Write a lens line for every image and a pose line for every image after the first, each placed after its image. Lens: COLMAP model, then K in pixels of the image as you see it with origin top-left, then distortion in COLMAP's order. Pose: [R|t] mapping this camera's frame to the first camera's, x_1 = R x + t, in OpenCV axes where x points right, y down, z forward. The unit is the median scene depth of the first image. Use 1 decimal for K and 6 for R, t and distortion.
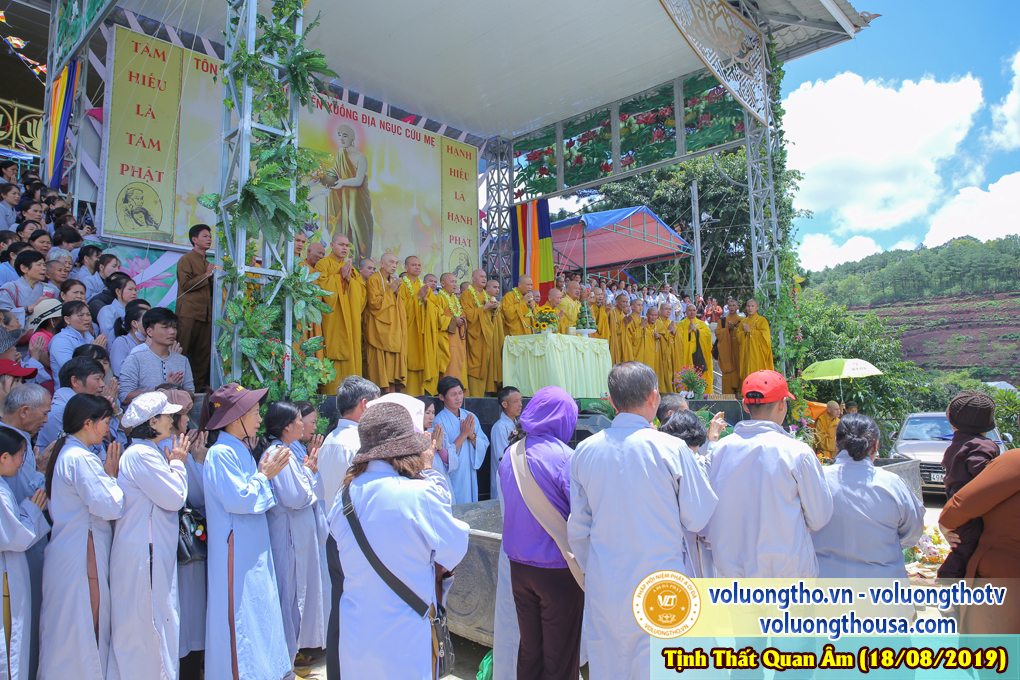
lens RADIAL K [[685.0, 0, 514.1], [0, 685.0, 345.3], [0, 0, 1]] dist [-0.065399, 0.017643]
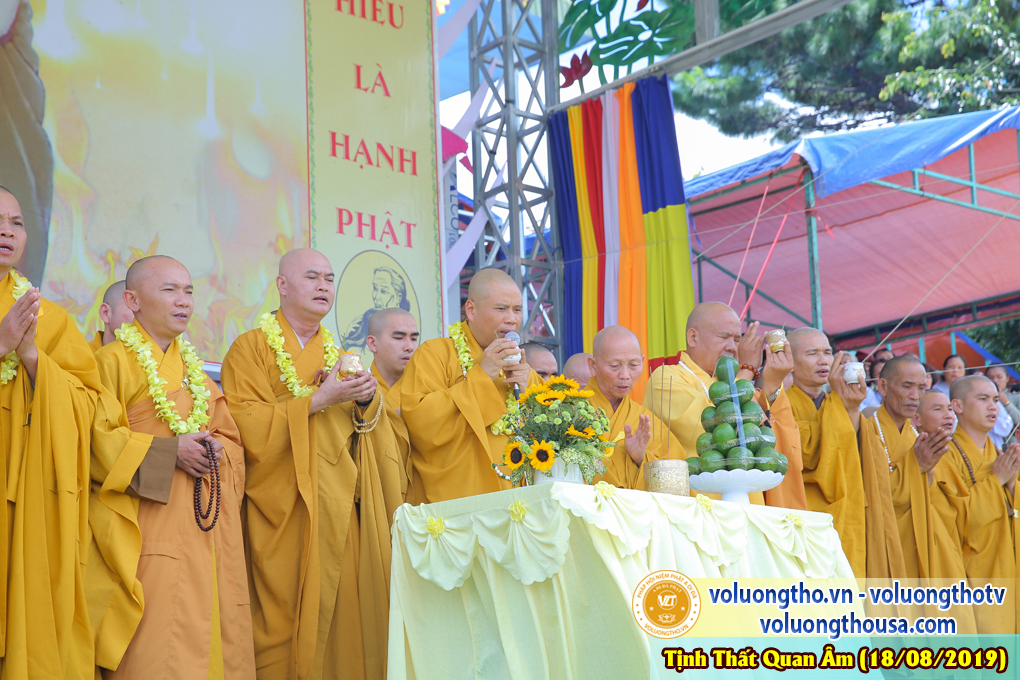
lens RADIAL K [[1940.0, 0, 510.0], [0, 1940.0, 342.6], [0, 0, 1]] dist [0.332844, 0.000000]
pose [[0.995911, -0.038012, -0.081956, 0.069638], [0.026881, 0.990768, -0.132877, 0.017371], [0.086250, 0.130131, 0.987738, 0.251935]]
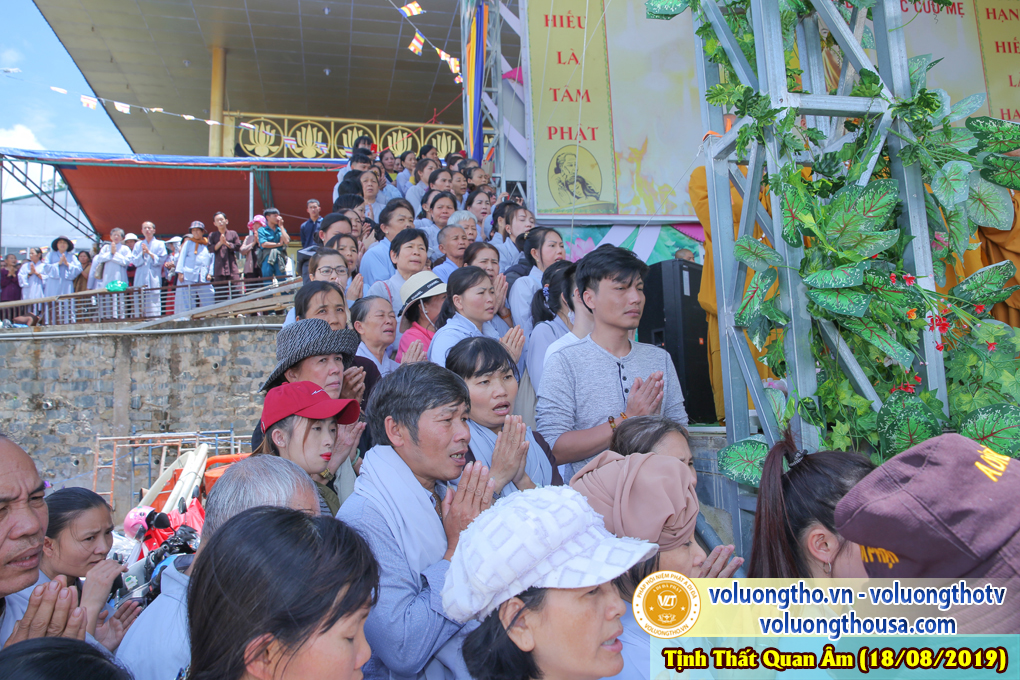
lens RADIAL K [[746.3, 0, 519.8], [0, 746.3, 283.4], [0, 0, 1]] dist [-0.009092, 0.004249]
pose [[0.812012, -0.135616, -0.567666, -0.131019], [0.088850, 0.990016, -0.109421, 0.009191], [0.576838, 0.038414, 0.815955, 0.253952]]
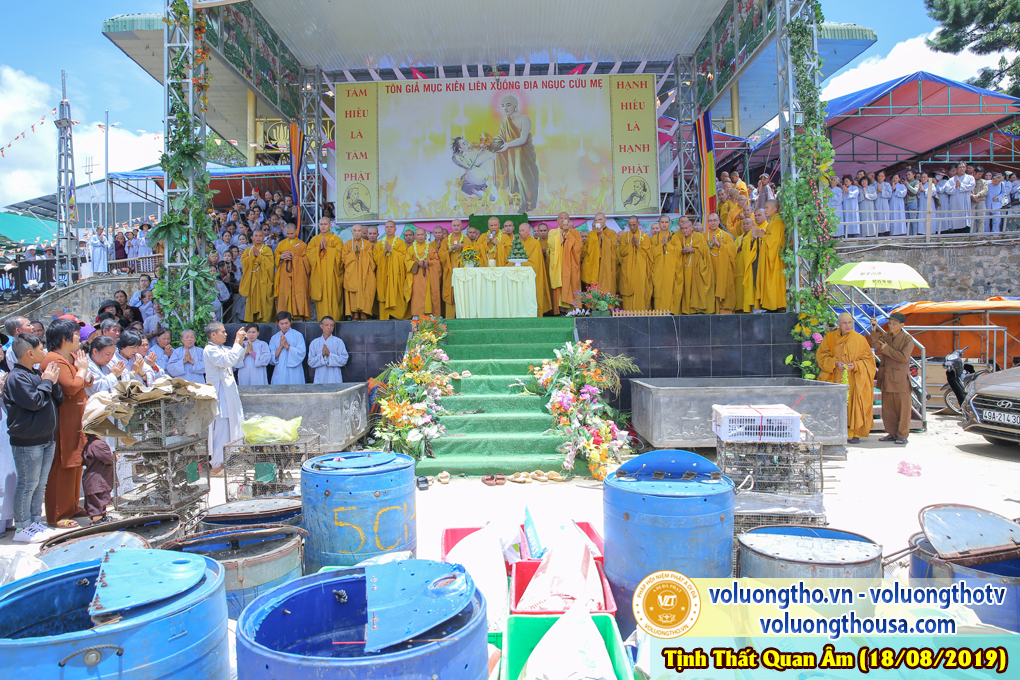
lens RADIAL K [[685.0, 0, 506.5], [0, 685.0, 329.2], [0, 0, 1]] dist [-0.065399, 0.017643]
pose [[0.704609, -0.013502, -0.709467, 0.782834], [0.084436, 0.994311, 0.064935, 0.016088], [0.704554, -0.105658, 0.701741, 0.117821]]
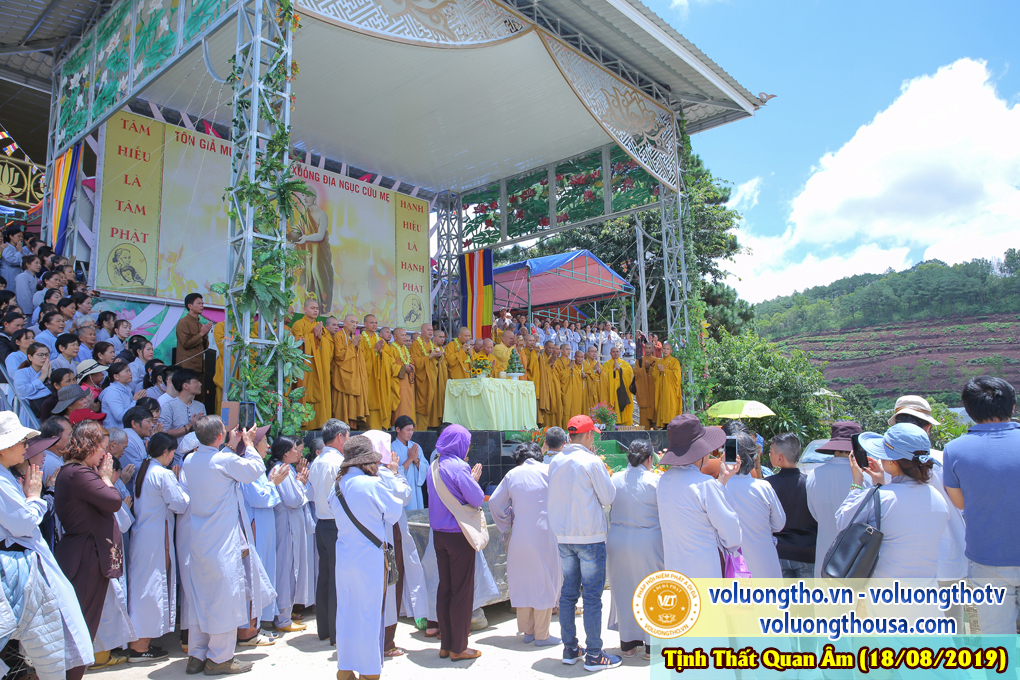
lens RADIAL K [[712.6, 0, 510.2], [0, 712.6, 346.2], [0, 0, 1]] dist [-0.054004, 0.004016]
pose [[0.998742, -0.005954, 0.049785, 0.028828], [0.007934, 0.999182, -0.039657, -0.017448], [-0.049509, 0.040002, 0.997972, -0.210576]]
